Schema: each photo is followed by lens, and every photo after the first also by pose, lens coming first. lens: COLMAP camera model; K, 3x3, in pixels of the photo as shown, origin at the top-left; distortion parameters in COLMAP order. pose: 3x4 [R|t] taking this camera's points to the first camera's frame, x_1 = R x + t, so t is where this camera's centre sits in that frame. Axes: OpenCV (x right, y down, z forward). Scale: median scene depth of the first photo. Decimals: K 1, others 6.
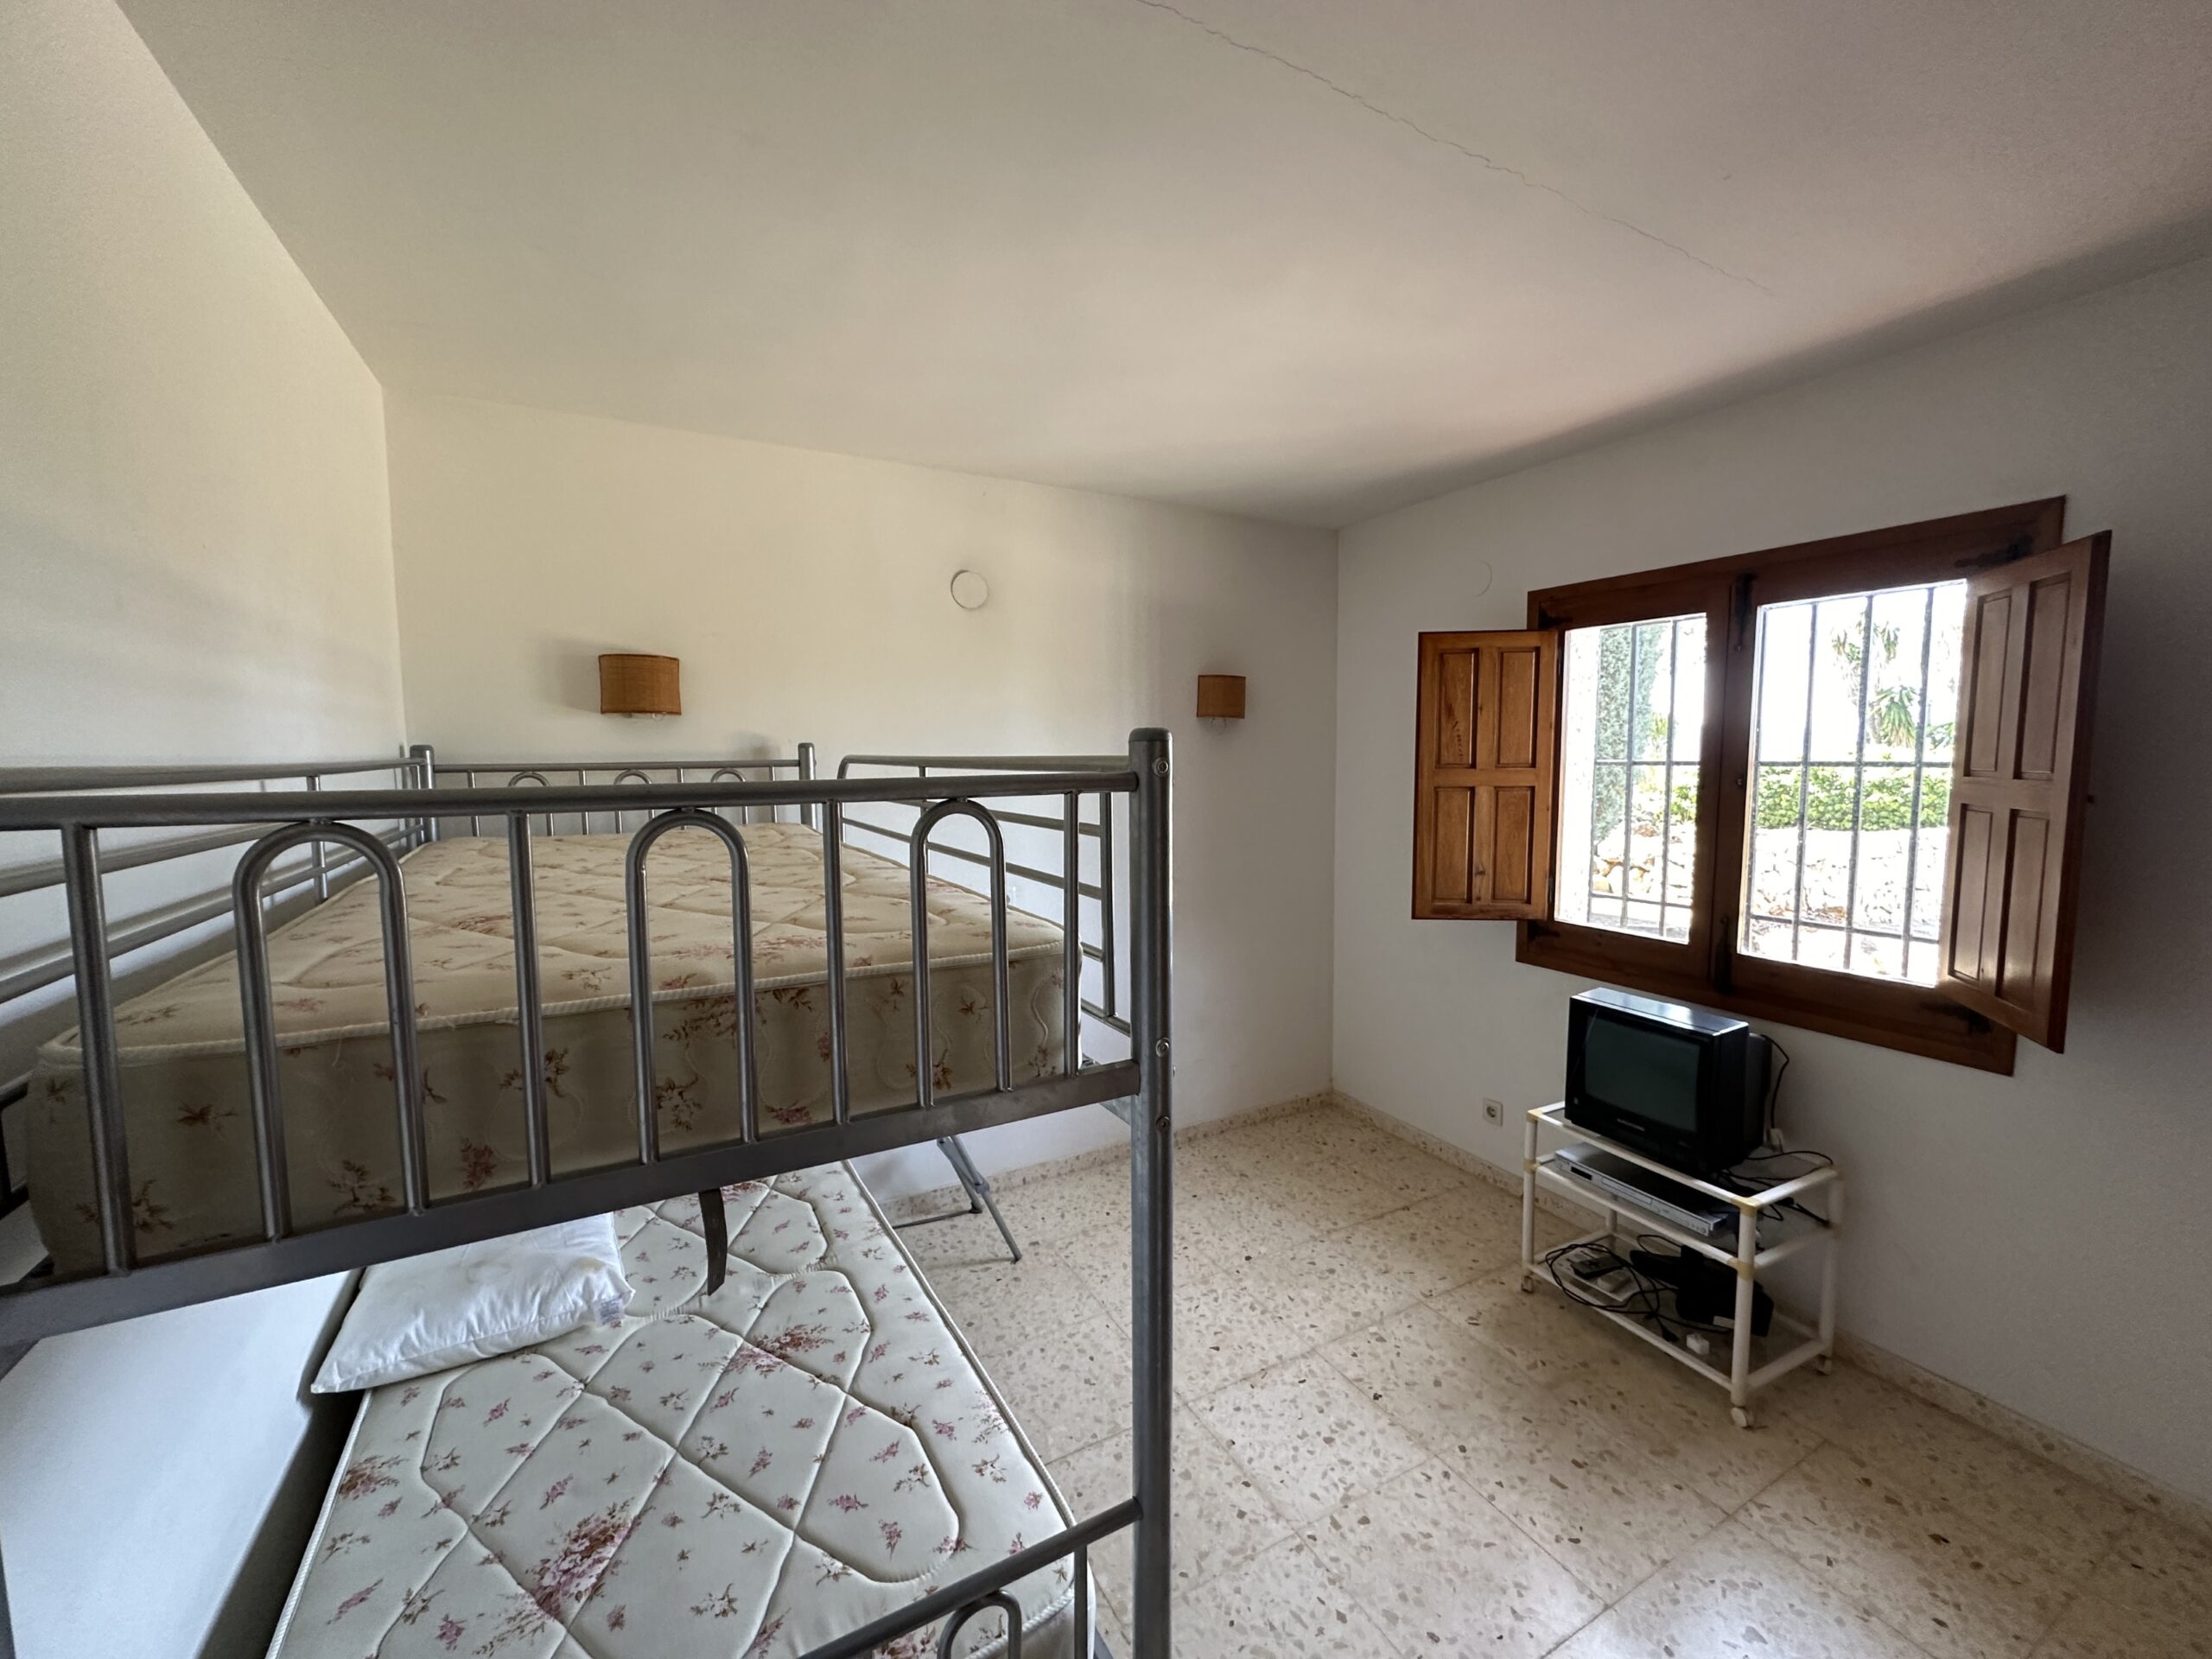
lens RADIAL K [[882.6, 0, 1106.0], [0, 882.6, 829.5], [0, 0, 1]] dist [-0.003222, 0.000569]
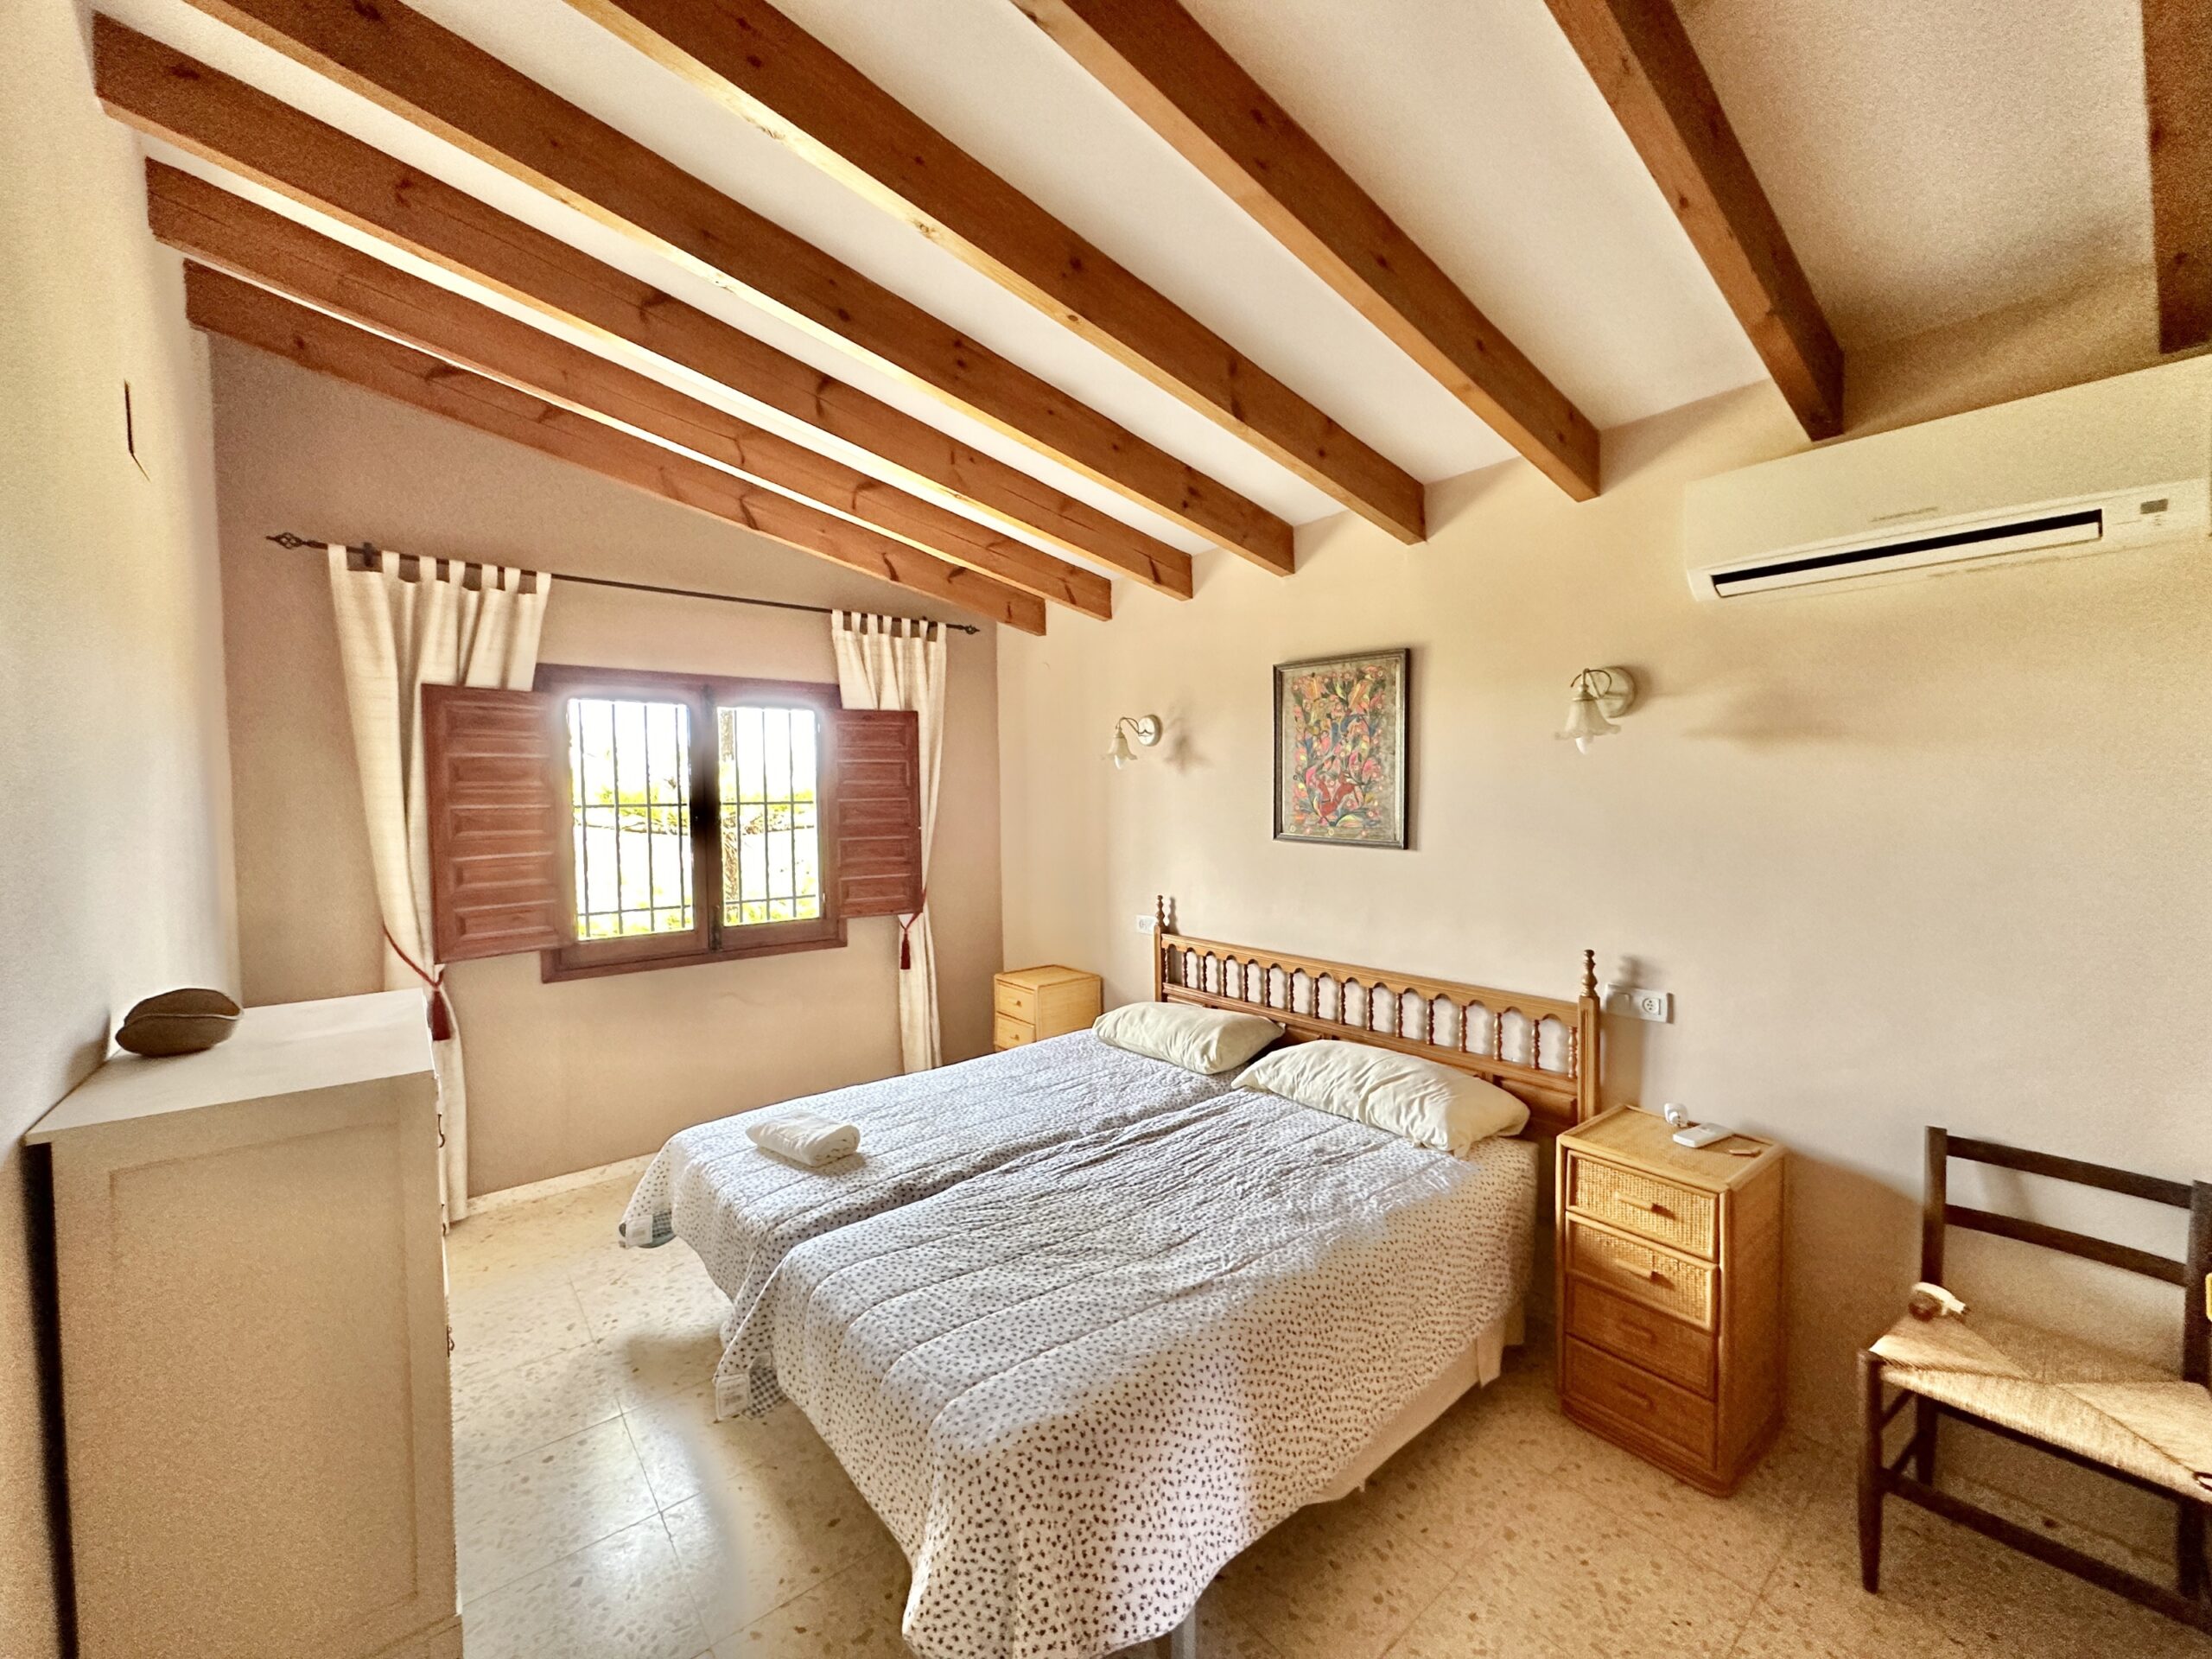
lens RADIAL K [[882.6, 0, 1106.0], [0, 882.6, 829.5], [0, 0, 1]] dist [-0.003222, 0.000569]
pose [[-0.179310, -0.028711, 0.983374, -1.354472], [0.098982, 0.993975, 0.047069, -0.052983], [-0.978801, 0.105776, -0.175388, 0.870660]]
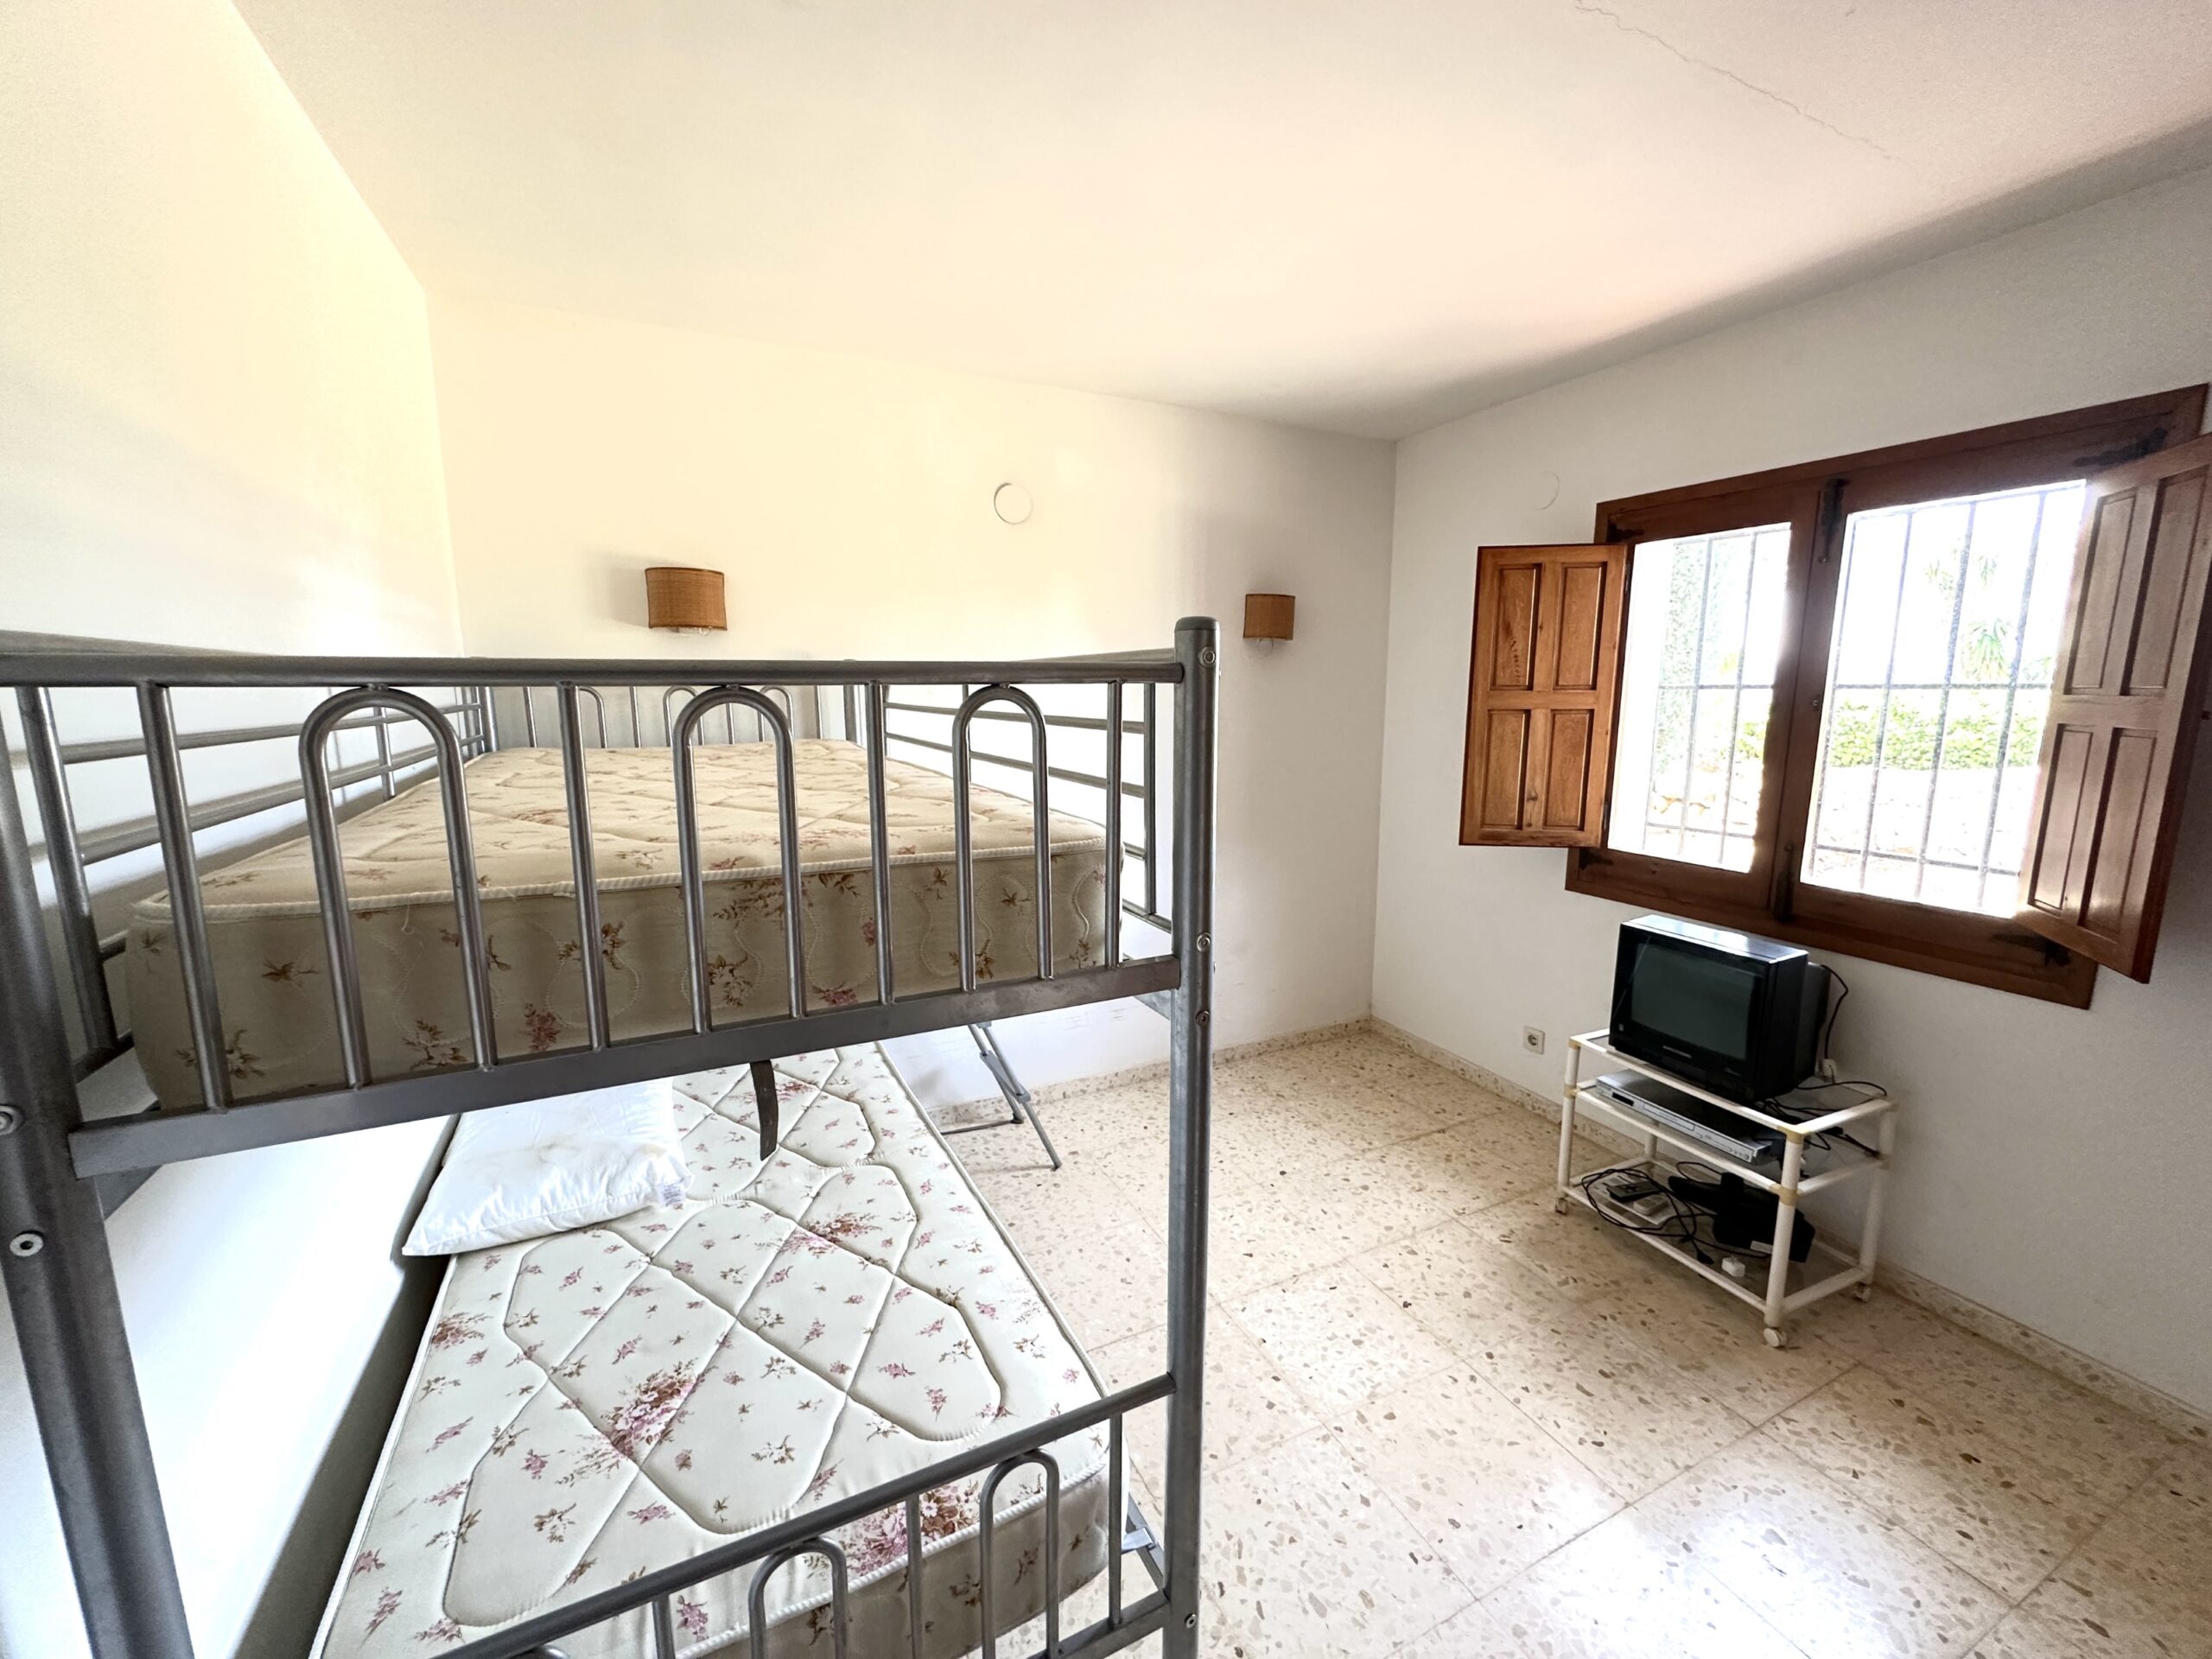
lens RADIAL K [[882.6, 0, 1106.0], [0, 882.6, 829.5], [0, 0, 1]] dist [-0.003222, 0.000569]
pose [[0.998795, 0.013815, -0.047087, -0.000553], [-0.010320, 0.997229, 0.073675, 0.027808], [0.047974, -0.073101, 0.996170, 0.005407]]
